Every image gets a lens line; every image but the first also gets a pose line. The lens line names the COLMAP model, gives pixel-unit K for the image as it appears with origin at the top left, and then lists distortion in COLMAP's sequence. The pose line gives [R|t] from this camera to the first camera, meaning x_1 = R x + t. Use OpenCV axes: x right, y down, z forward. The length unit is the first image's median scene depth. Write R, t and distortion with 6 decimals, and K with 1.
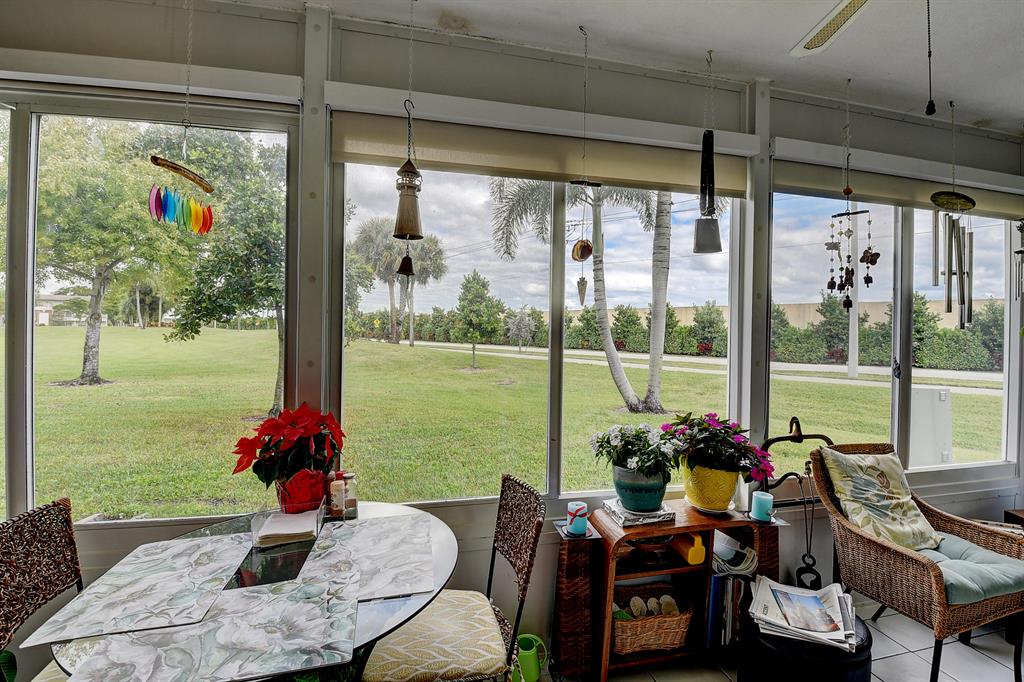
lens RADIAL K [[454.6, 0, 509.2], [0, 454.6, 331.1], [0, 0, 1]] dist [0.029386, -0.037587]
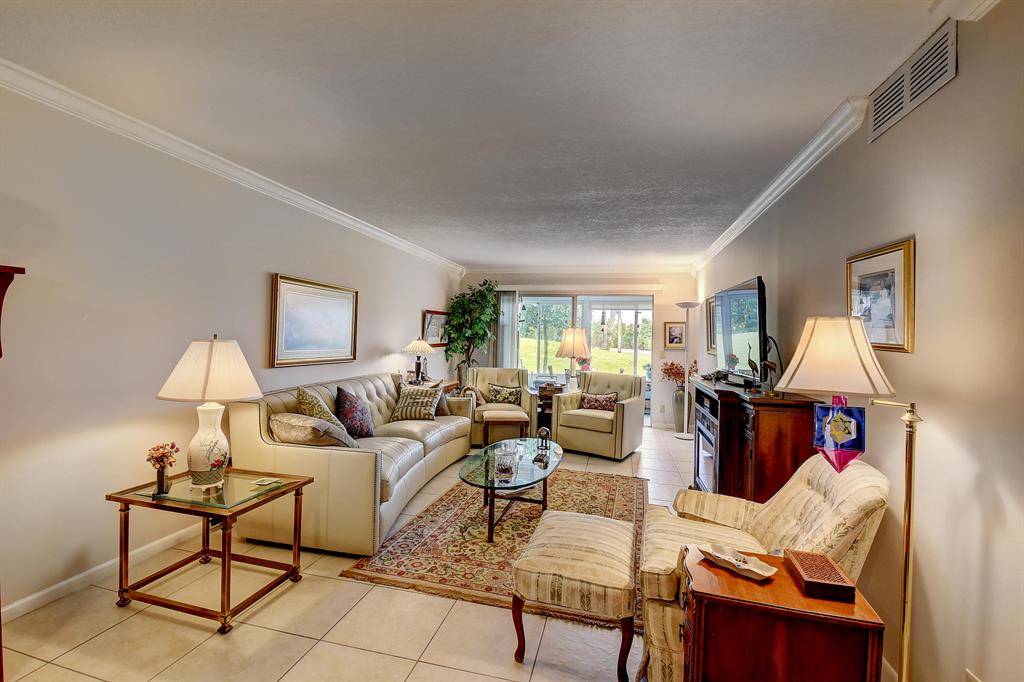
lens RADIAL K [[454.6, 0, 509.2], [0, 454.6, 331.1], [0, 0, 1]] dist [0.029386, -0.037587]
pose [[0.896967, 0.003423, -0.442084, 0.116627], [-0.011526, 0.999811, -0.015643, -0.007750], [0.441947, 0.019127, 0.896837, -0.440502]]
